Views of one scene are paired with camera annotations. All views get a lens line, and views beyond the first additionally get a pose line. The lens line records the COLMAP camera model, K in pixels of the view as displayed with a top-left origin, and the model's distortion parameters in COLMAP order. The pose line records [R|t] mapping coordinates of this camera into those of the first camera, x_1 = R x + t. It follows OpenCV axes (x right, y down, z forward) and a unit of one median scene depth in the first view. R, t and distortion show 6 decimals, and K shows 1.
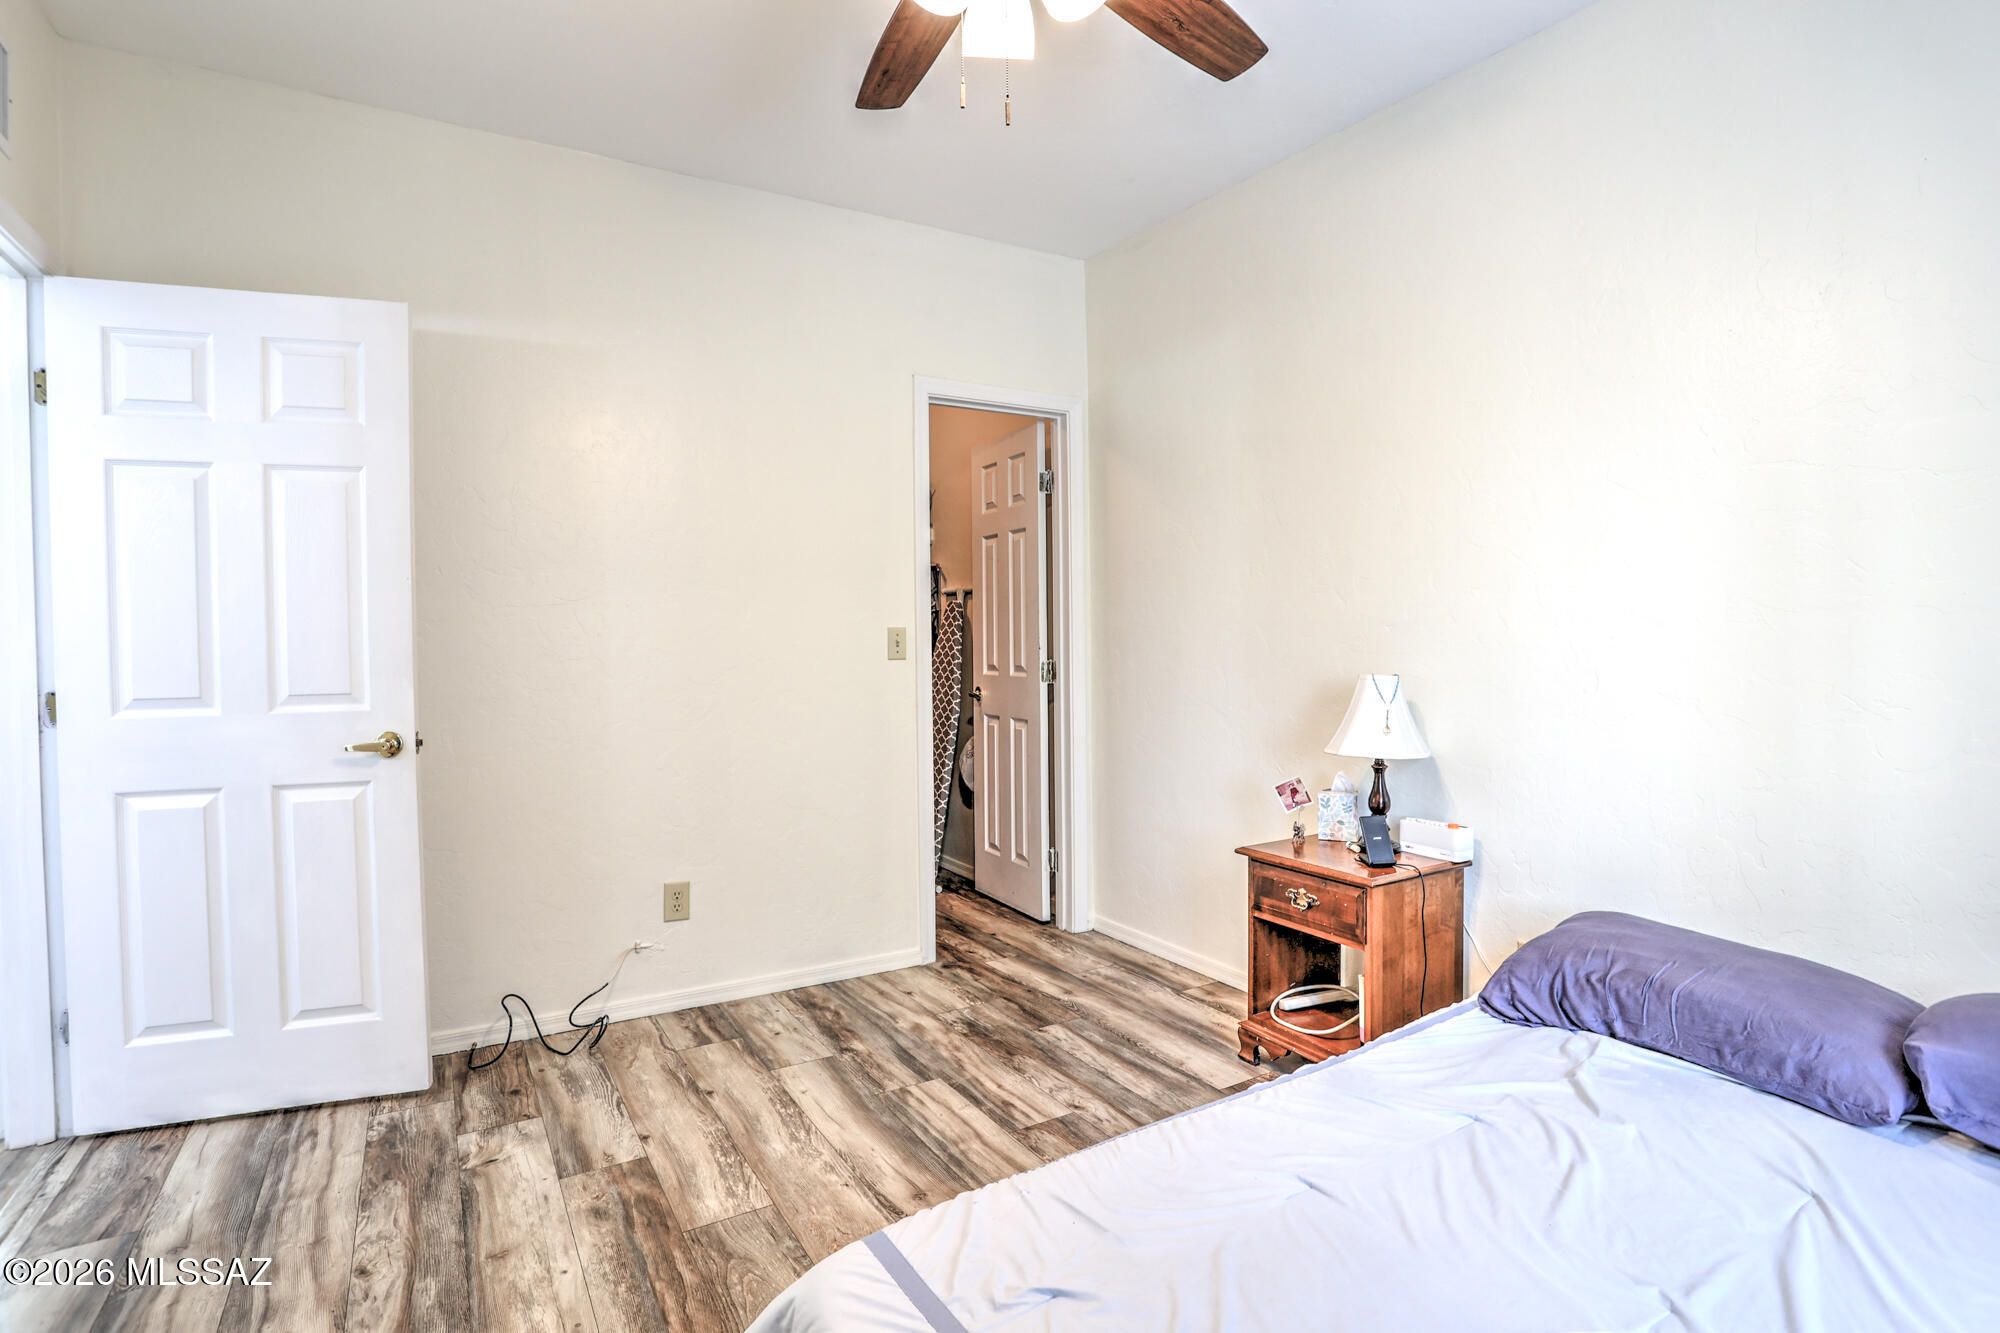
lens RADIAL K [[979.0, 0, 999.7], [0, 979.0, 655.5], [0, 0, 1]] dist [-0.081540, 0.037508]
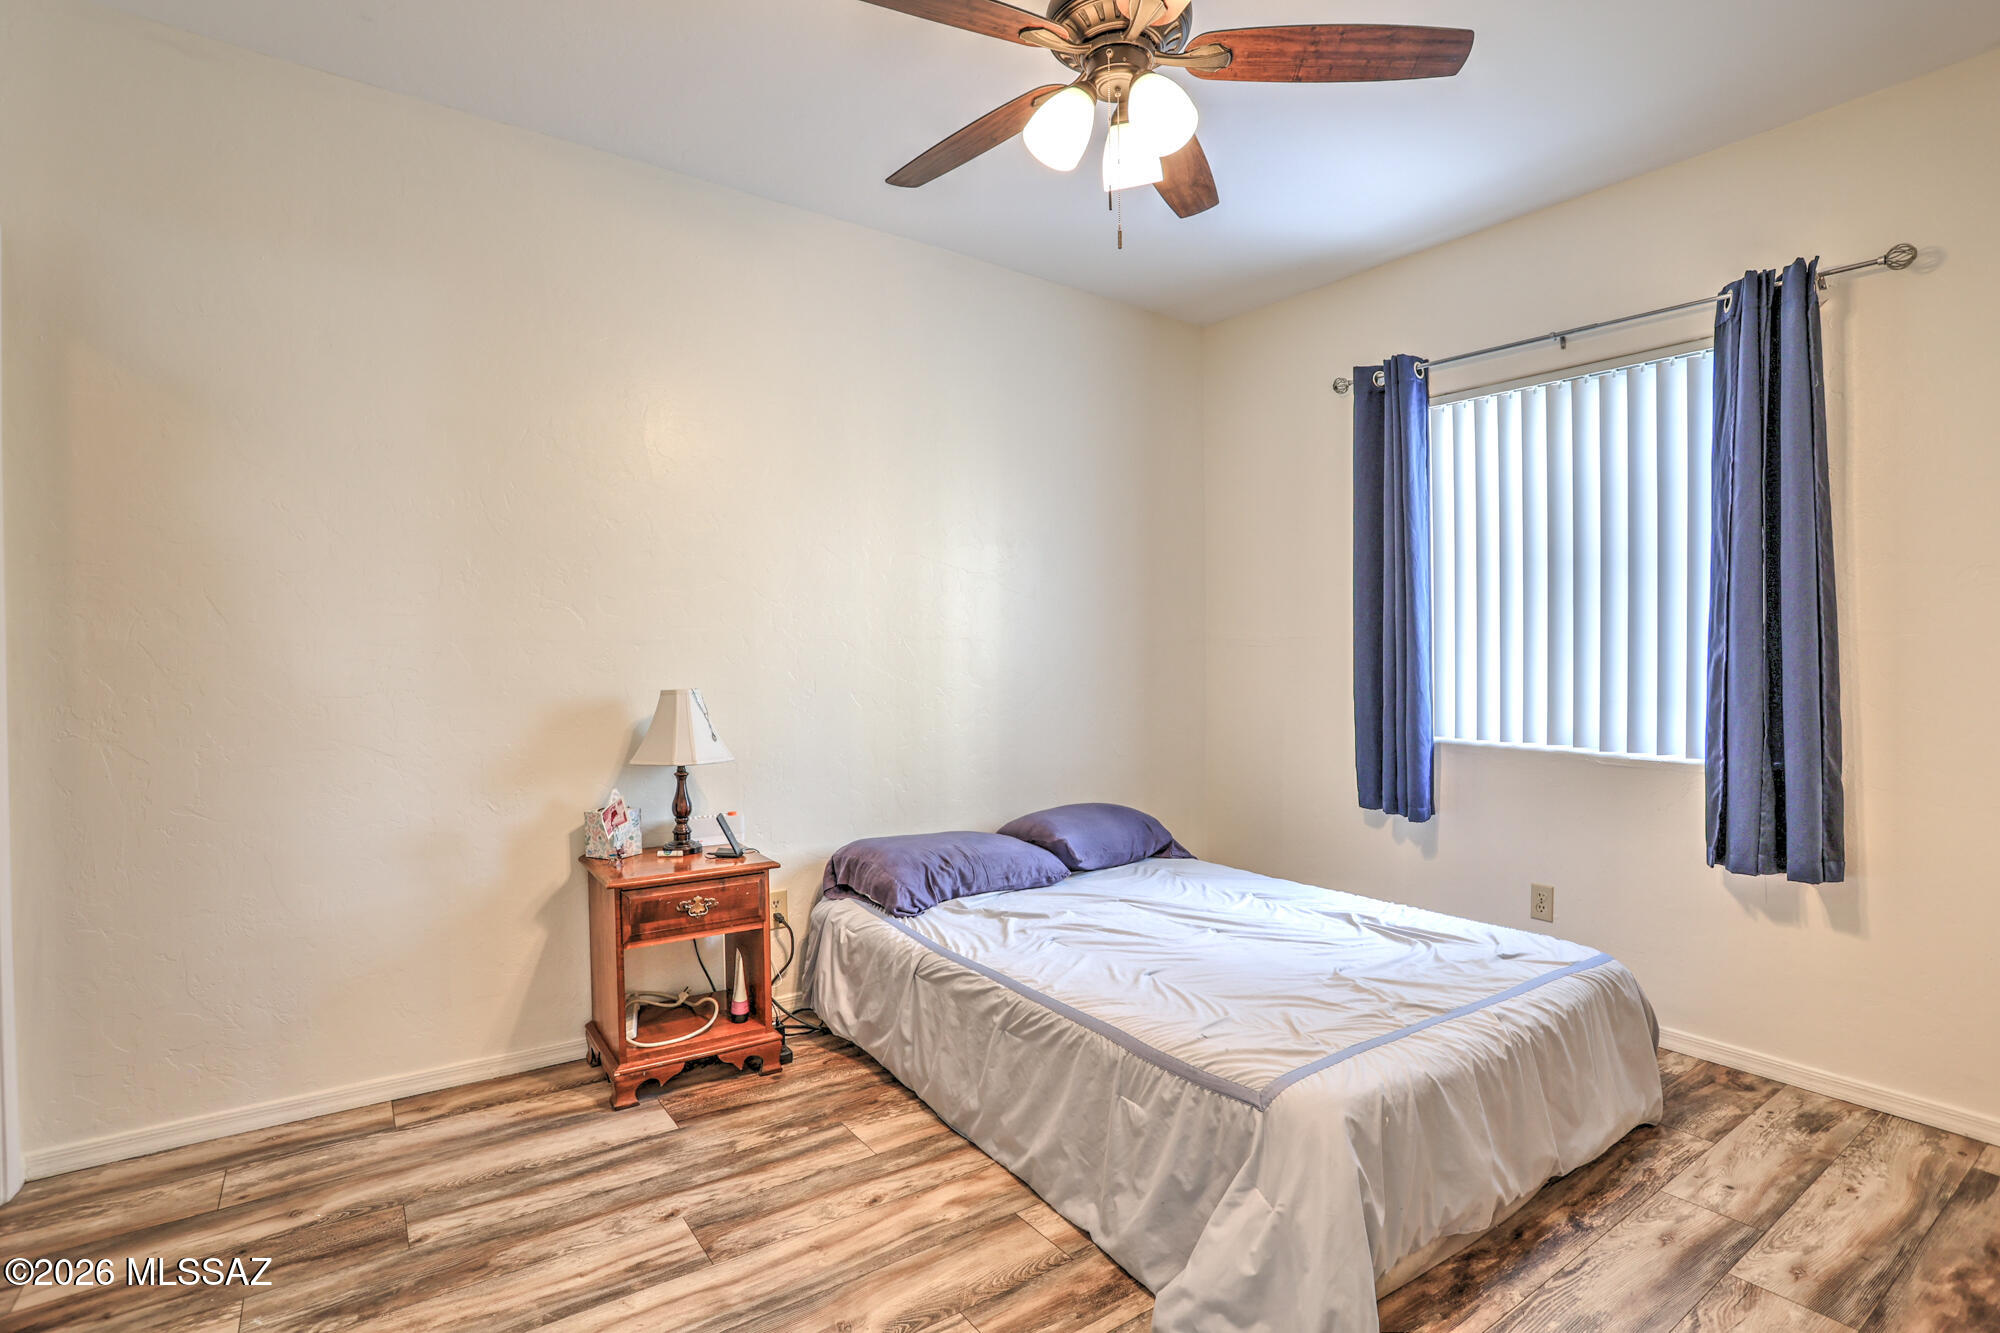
lens RADIAL K [[979.0, 0, 999.7], [0, 979.0, 655.5], [0, 0, 1]] dist [-0.081540, 0.037508]
pose [[-0.073742, 0.003984, 0.997269, -0.708596], [0.022525, 0.999744, -0.002328, -0.007127], [-0.997023, 0.022292, -0.073813, 0.710276]]
